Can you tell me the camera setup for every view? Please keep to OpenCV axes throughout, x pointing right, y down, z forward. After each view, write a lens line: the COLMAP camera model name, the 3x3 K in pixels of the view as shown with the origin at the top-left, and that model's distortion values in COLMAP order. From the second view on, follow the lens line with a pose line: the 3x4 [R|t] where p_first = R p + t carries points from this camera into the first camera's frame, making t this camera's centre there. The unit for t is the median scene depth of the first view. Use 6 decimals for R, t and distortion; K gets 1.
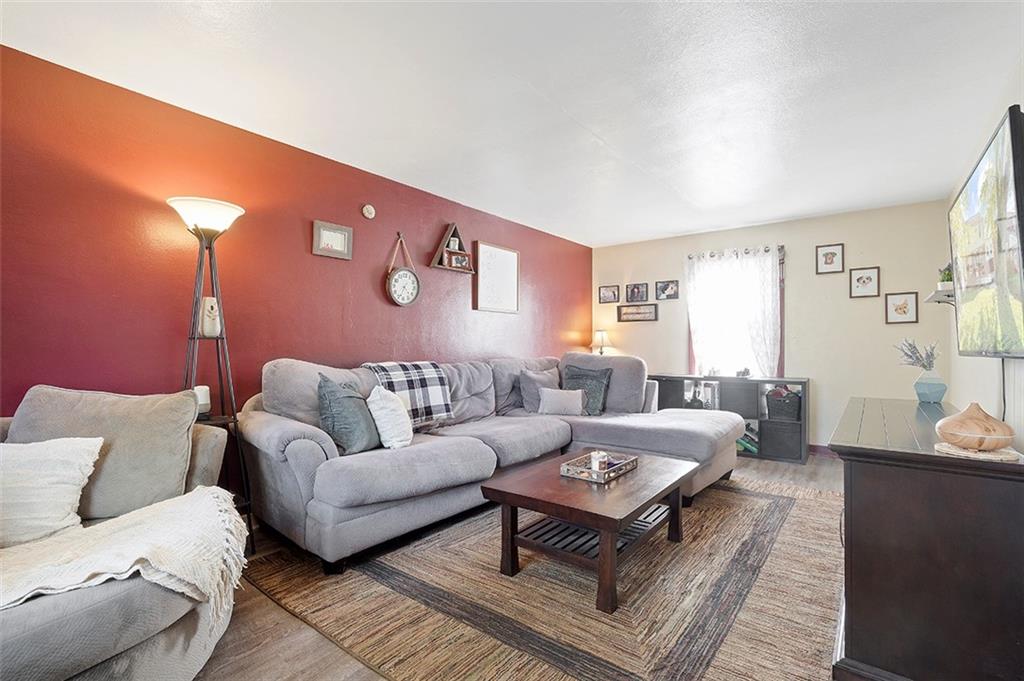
lens RADIAL K [[469.5, 0, 510.5], [0, 469.5, 345.9], [0, 0, 1]] dist [-0.000835, -0.000031]
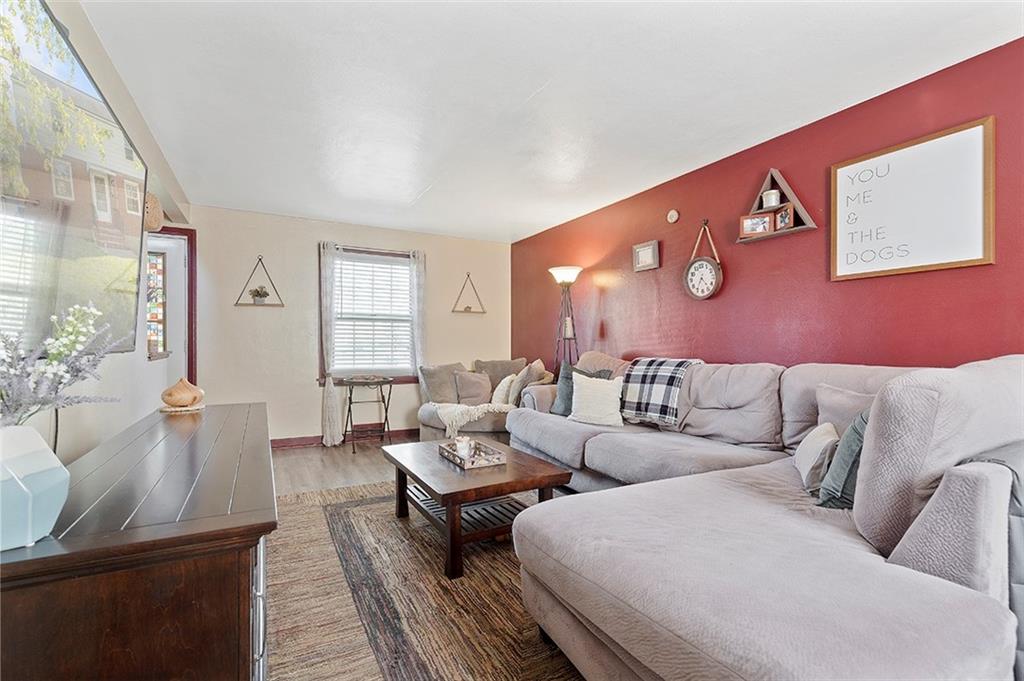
lens RADIAL K [[464.8, 0, 512.0], [0, 464.8, 340.5], [0, 0, 1]] dist [-0.001543, 0.000081]
pose [[-0.404637, -0.006511, -0.914454, 1.062481], [0.003937, 0.999953, -0.008862, 0.004948], [0.914469, -0.007186, -0.404593, 1.427123]]
